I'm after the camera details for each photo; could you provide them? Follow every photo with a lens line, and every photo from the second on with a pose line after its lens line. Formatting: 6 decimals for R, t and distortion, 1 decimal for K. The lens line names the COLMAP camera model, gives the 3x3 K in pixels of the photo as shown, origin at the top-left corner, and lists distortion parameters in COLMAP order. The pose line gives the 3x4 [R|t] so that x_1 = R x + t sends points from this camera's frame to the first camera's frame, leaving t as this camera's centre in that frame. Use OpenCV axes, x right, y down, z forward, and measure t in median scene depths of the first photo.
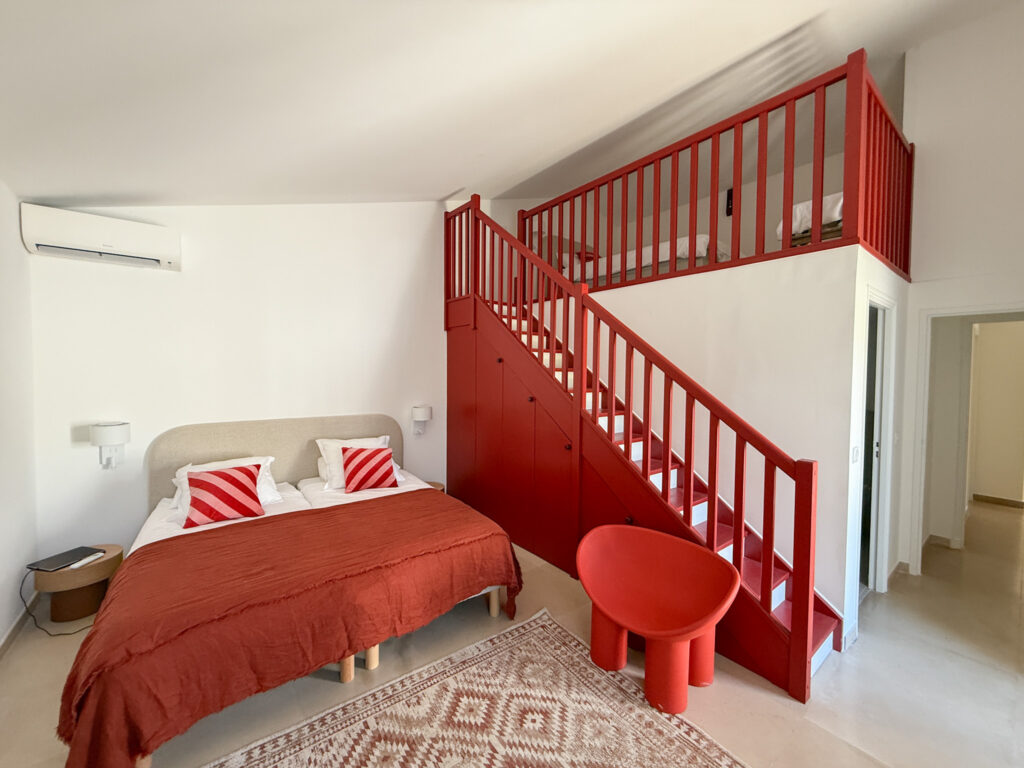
lens RADIAL K [[409.3, 0, 508.0], [0, 409.3, 382.1], [0, 0, 1]] dist [-0.005732, 0.000088]
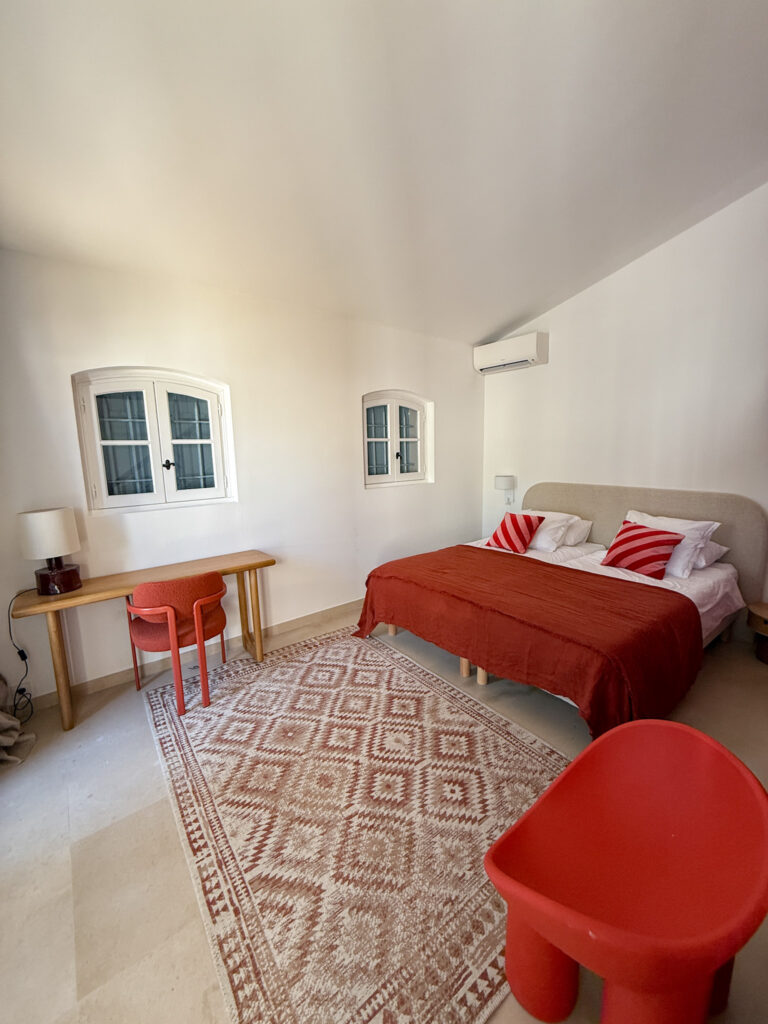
lens RADIAL K [[409.3, 0, 380.4], [0, 409.3, 513.5], [0, 0, 1]] dist [-0.005732, 0.000088]
pose [[-0.002684, 0.150836, -0.988555, 0.913263], [-0.007099, 0.988531, 0.150852, 0.017783], [0.999971, 0.007422, -0.001582, 0.799134]]
